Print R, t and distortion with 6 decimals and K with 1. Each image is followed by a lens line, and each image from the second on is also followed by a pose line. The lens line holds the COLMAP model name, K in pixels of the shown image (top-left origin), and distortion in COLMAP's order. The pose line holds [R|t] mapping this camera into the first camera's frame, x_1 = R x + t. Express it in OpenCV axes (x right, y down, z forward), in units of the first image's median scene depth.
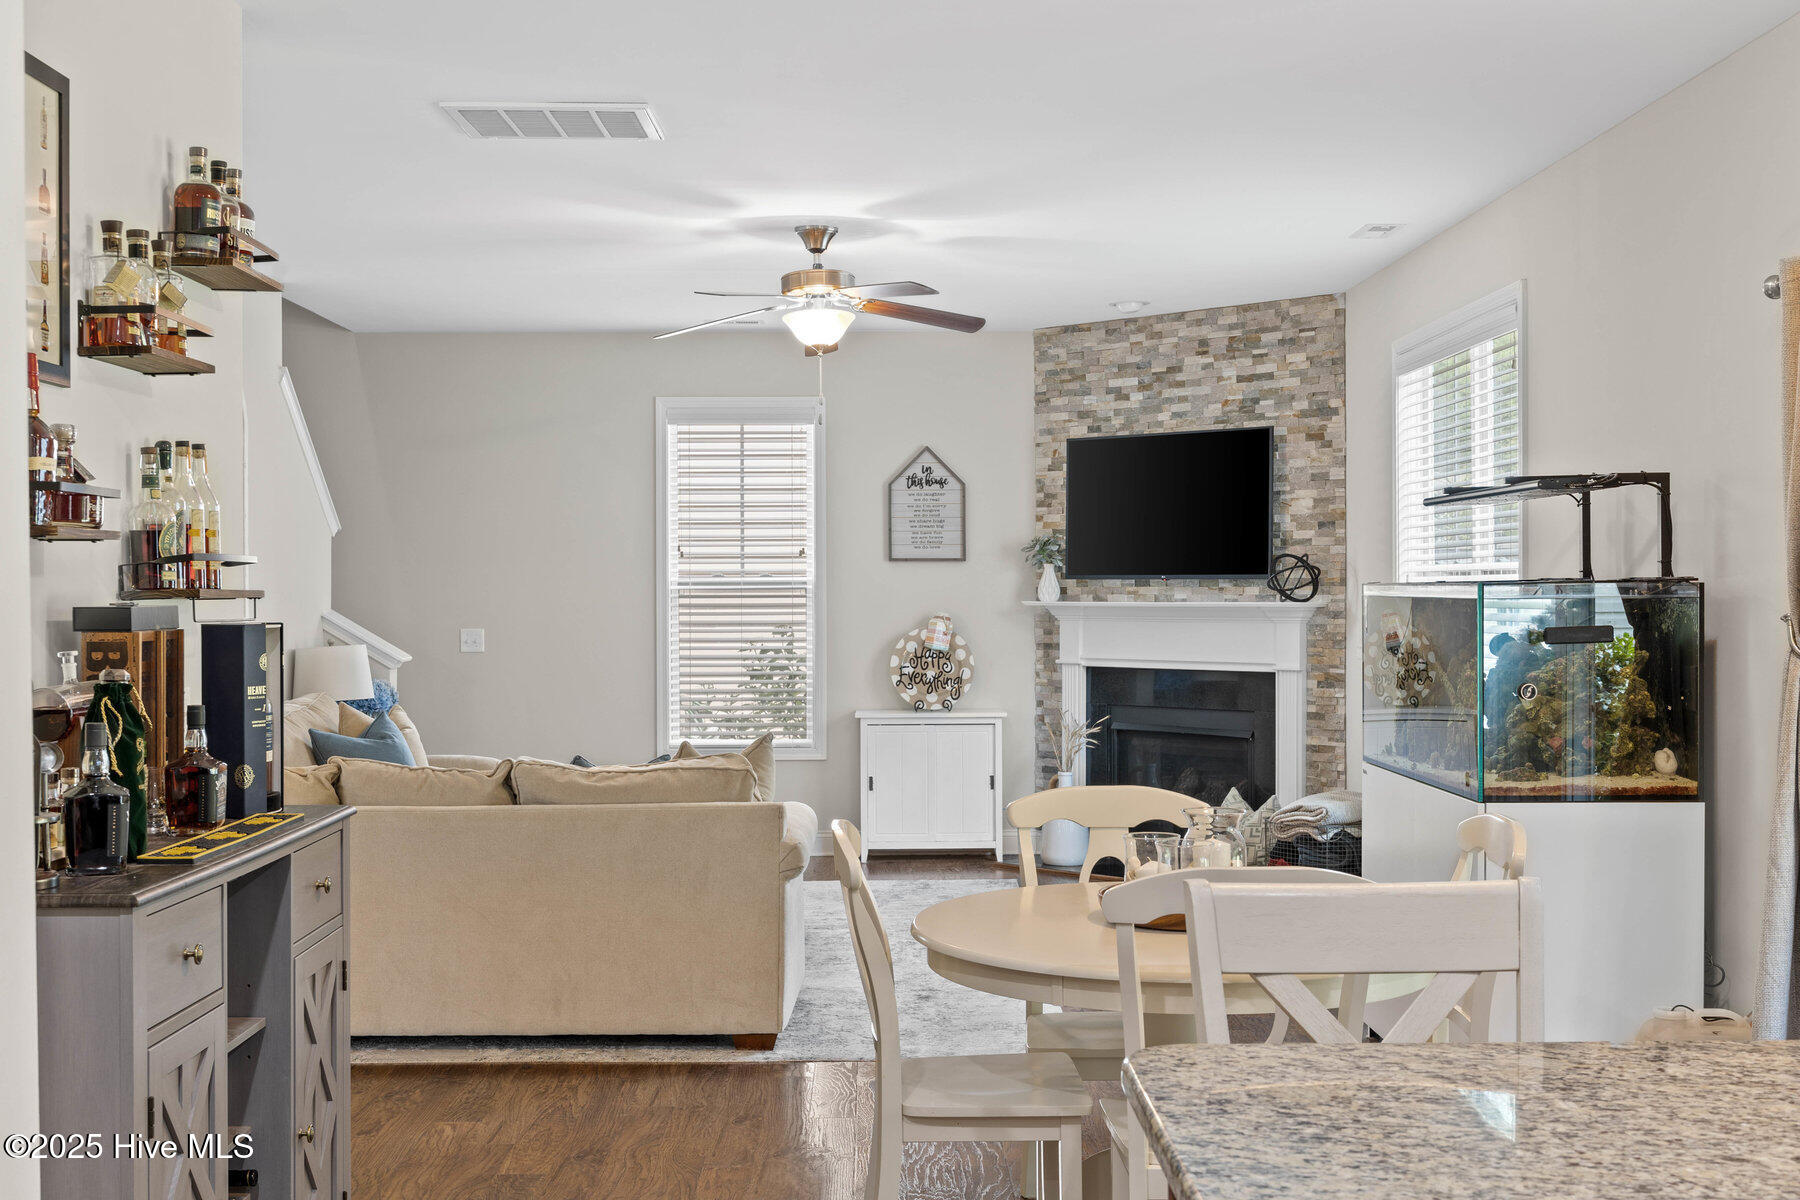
lens RADIAL K [[2006.1, 0, 884.6], [0, 2006.1, 614.3], [0, 0, 1]] dist [-0.020230, 0.000000]
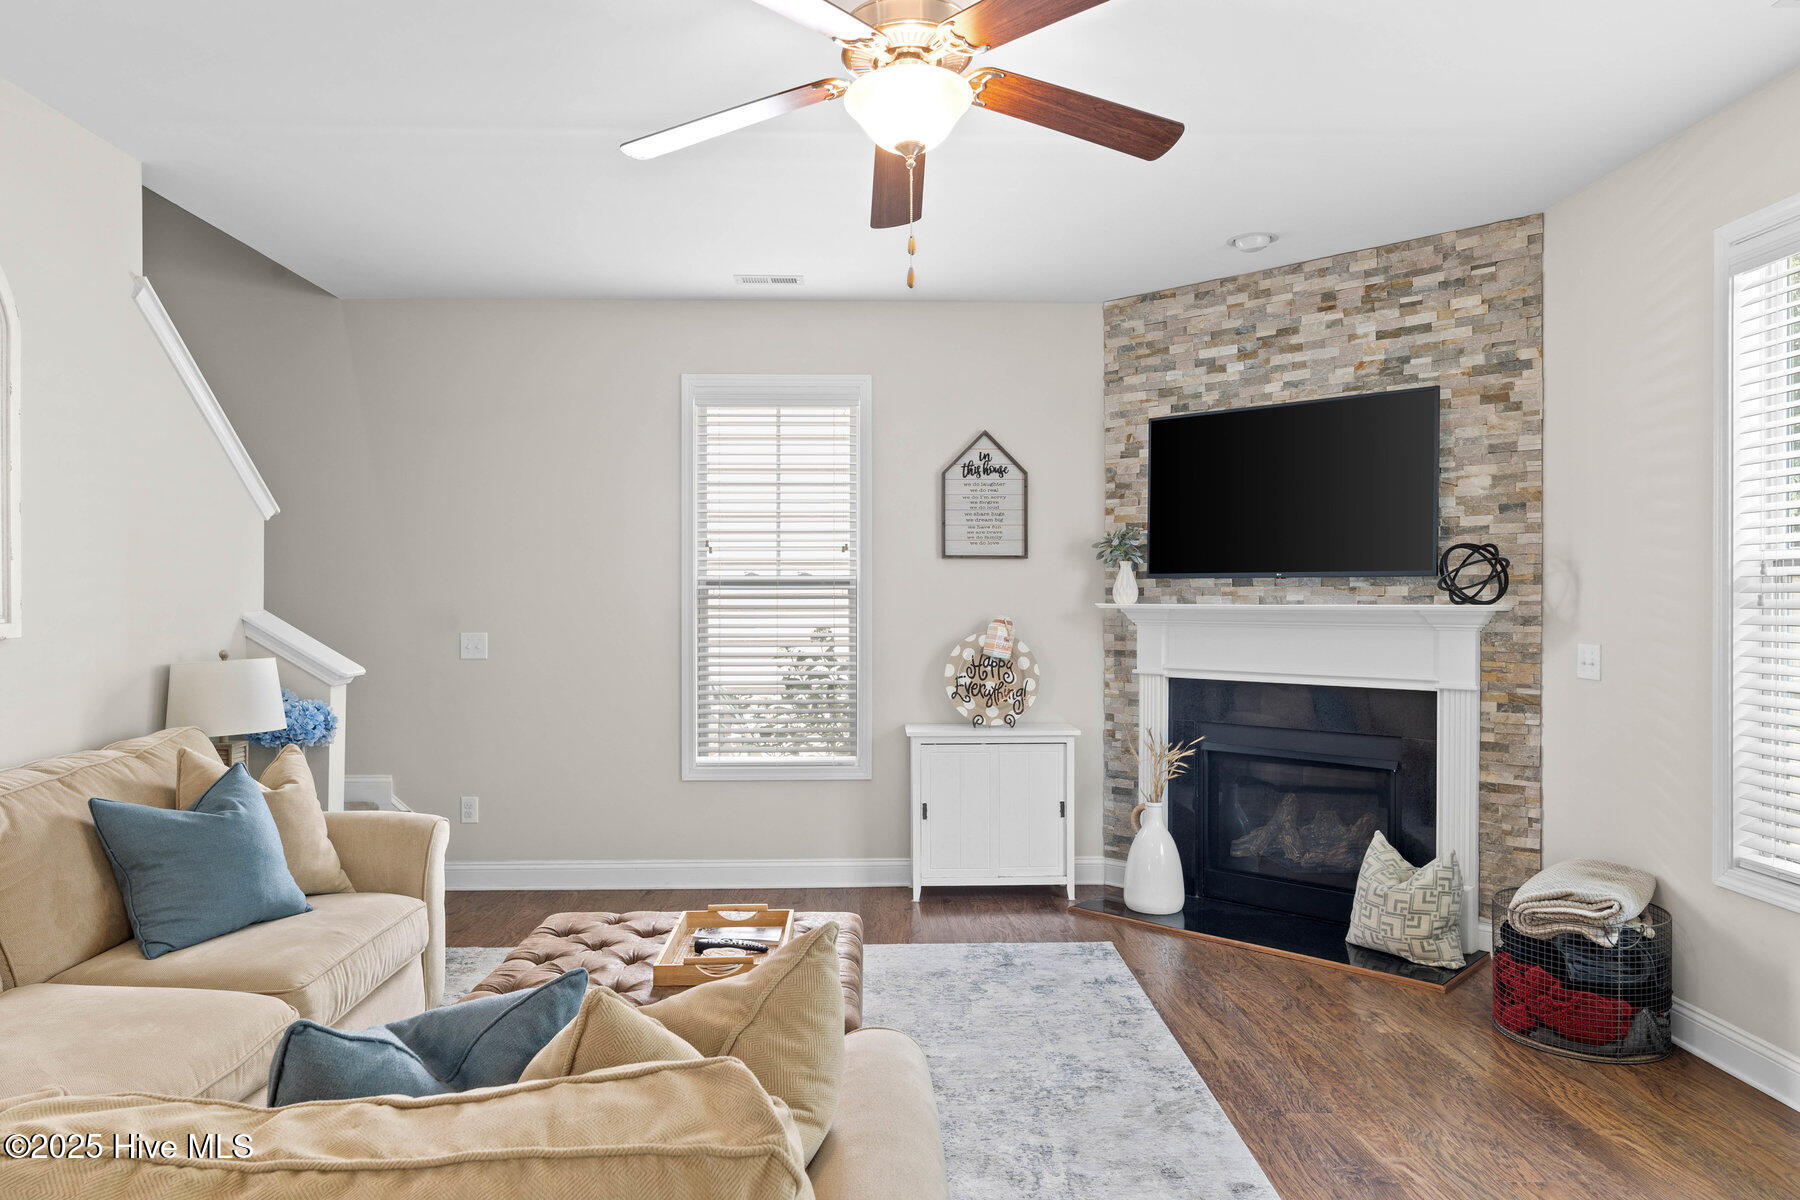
lens RADIAL K [[1169.3, 0, 894.1], [0, 1169.3, 607.3], [0, 0, 1]] dist [0.004704, 0.001682]
pose [[0.999628, 0.002472, 0.027158, -0.035068], [-0.002329, 0.999983, -0.005316, -0.001929], [-0.027171, 0.005251, 0.999617, 0.501001]]
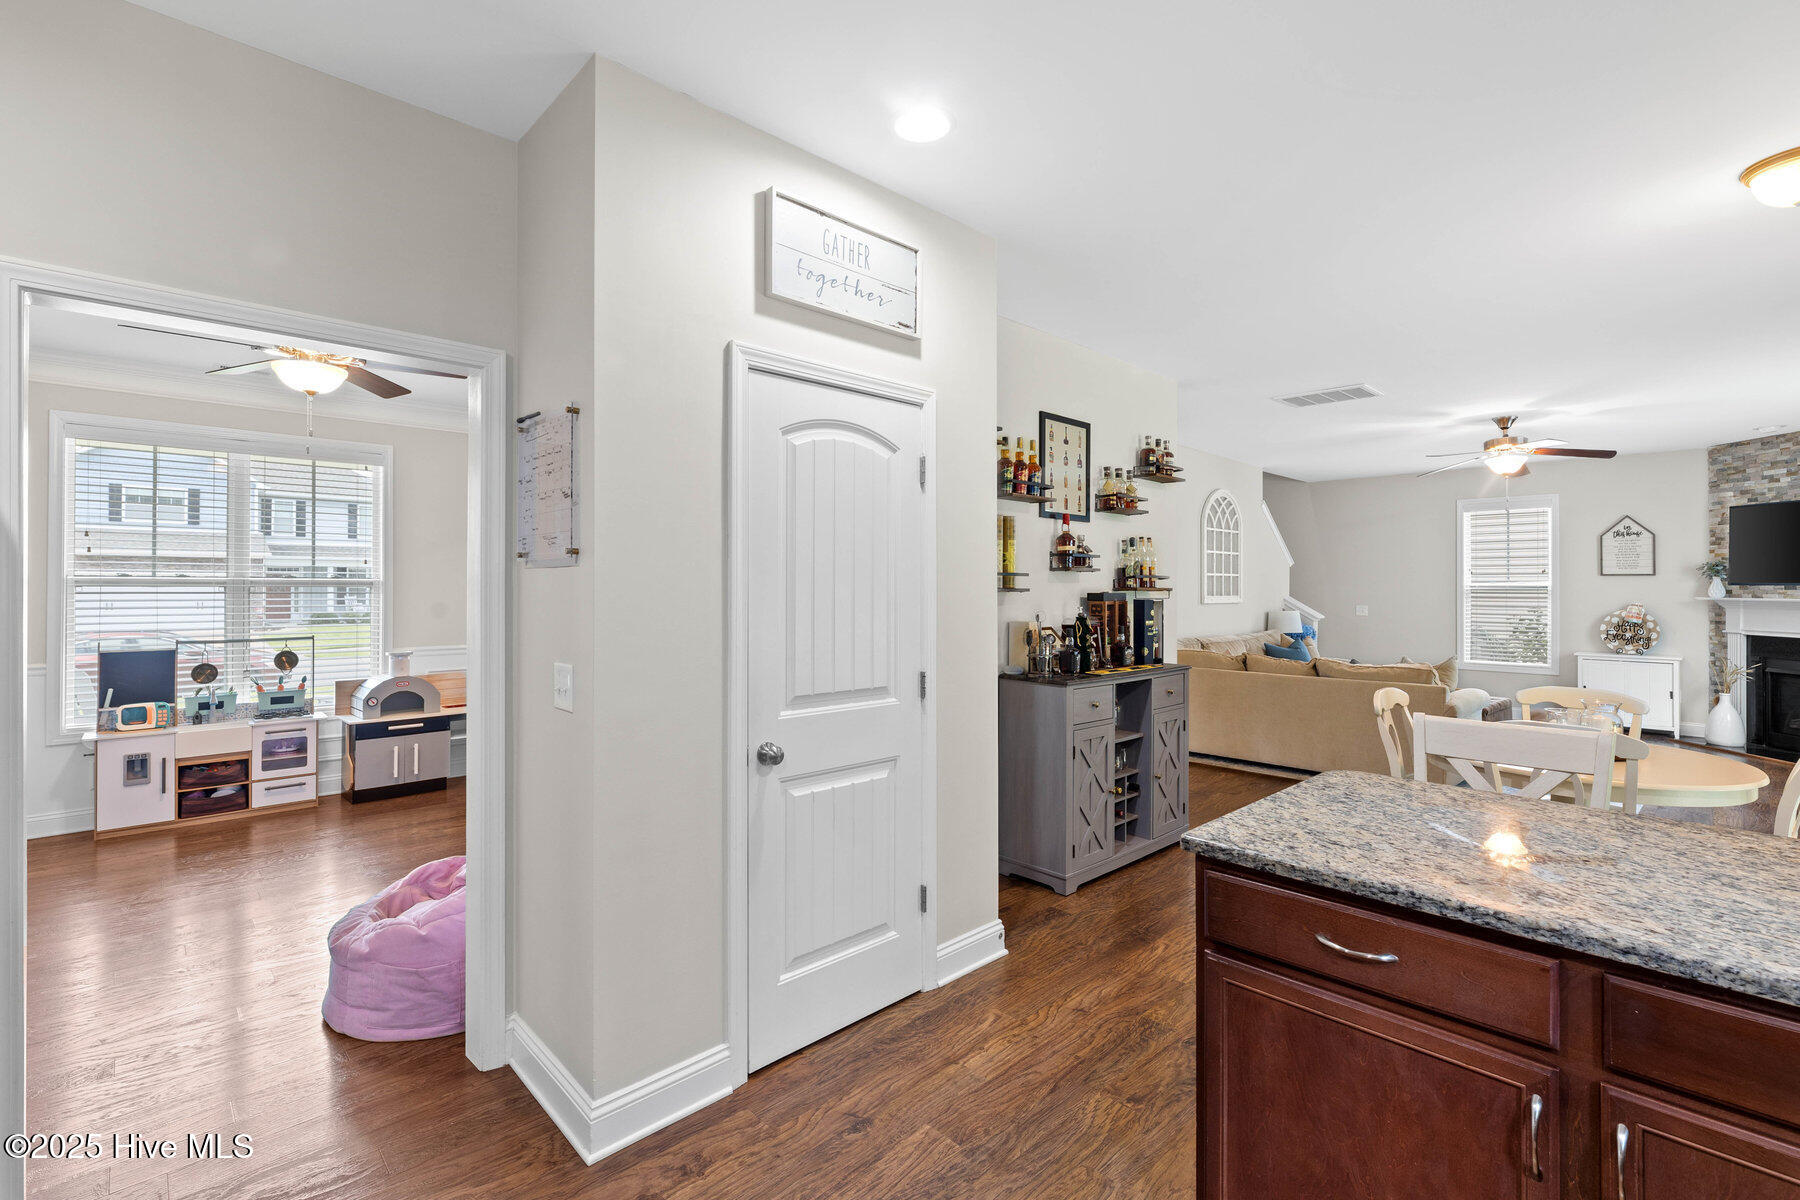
lens RADIAL K [[792.8, 0, 895.4], [0, 792.8, 581.9], [0, 0, 1]] dist [0.001079, -0.000515]
pose [[0.681105, 0.000912, -0.732185, 0.103978], [-0.015289, 0.999799, -0.012977, -0.000035], [0.732026, 0.020033, 0.680982, -0.022019]]
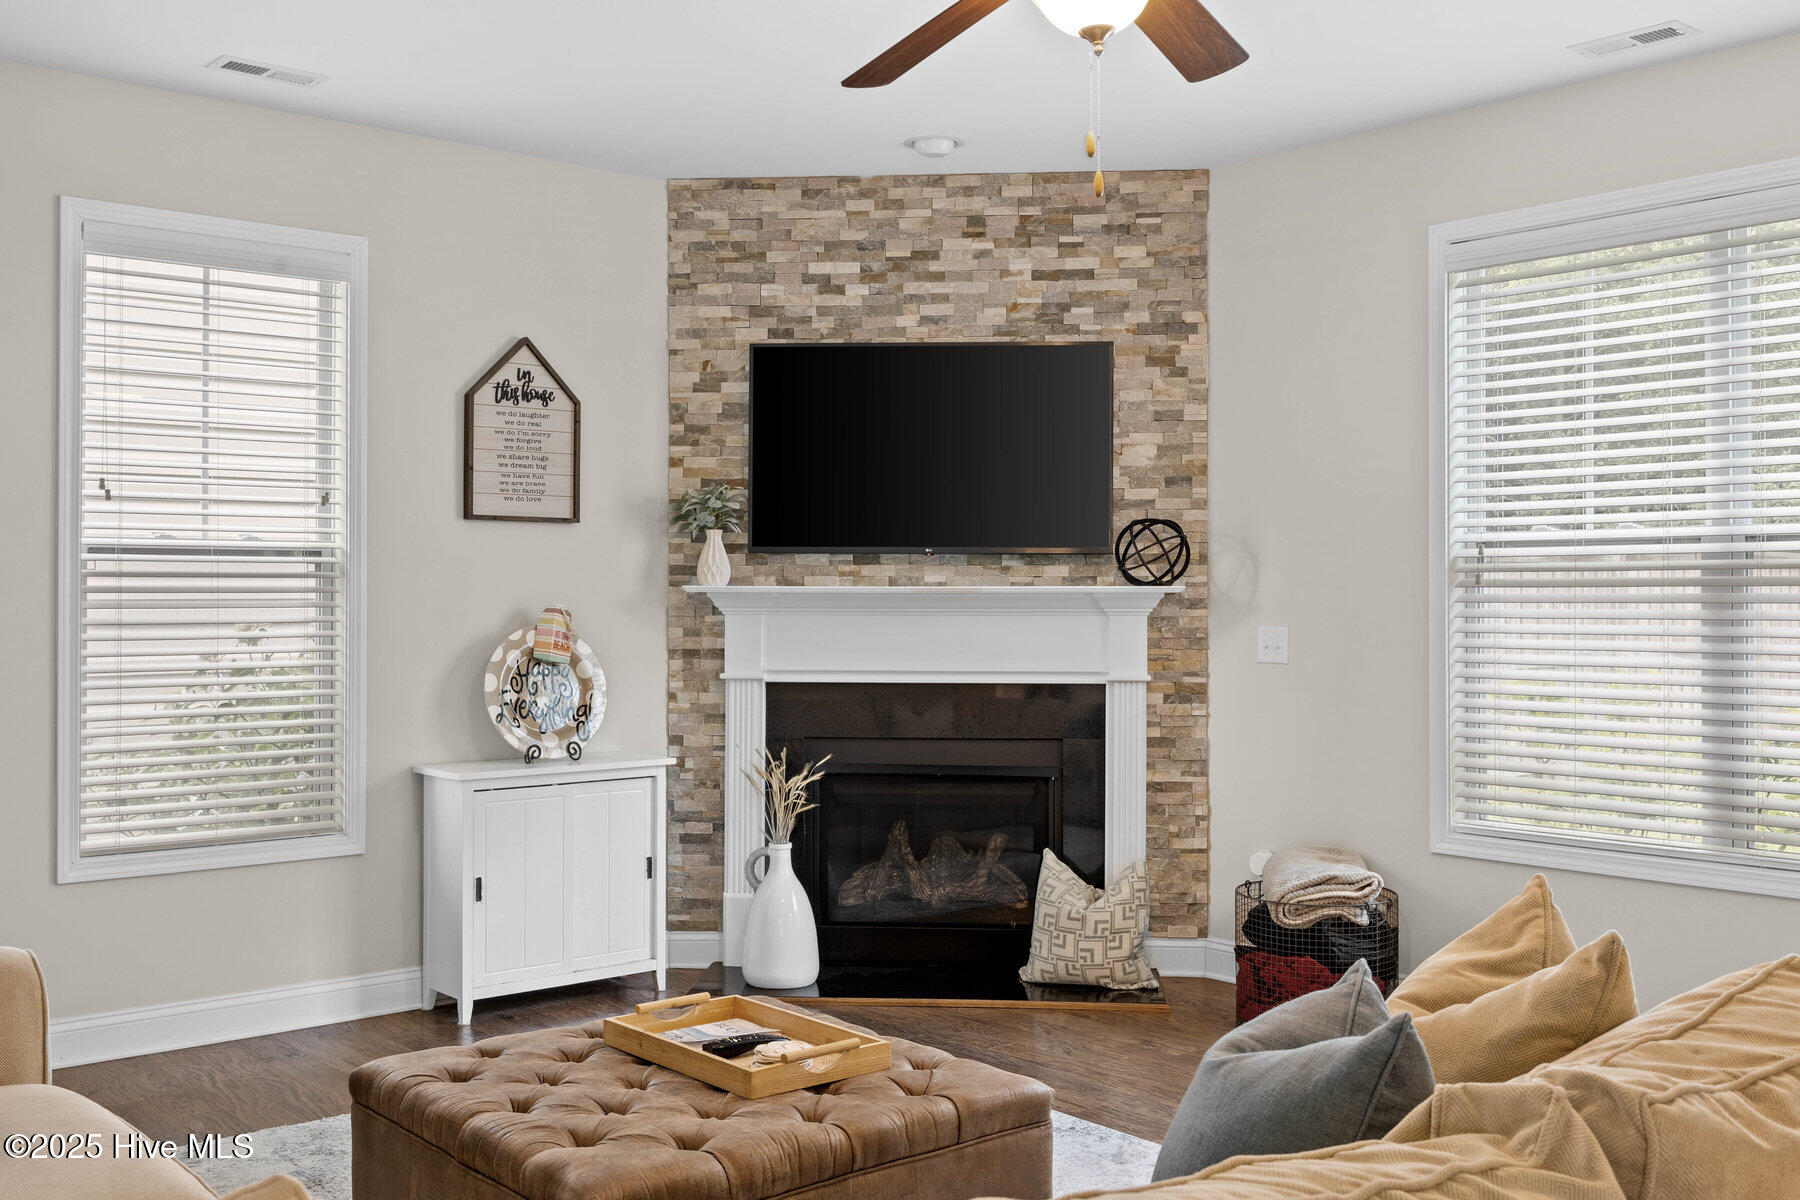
lens RADIAL K [[1754.4, 0, 880.7], [0, 1754.4, 587.4], [0, 0, 1]] dist [-0.003829, 0.000000]
pose [[0.767142, 0.006897, 0.641441, -0.255812], [0.005213, 0.999842, -0.016985, 0.004205], [-0.641457, 0.016374, 0.766984, 0.533882]]
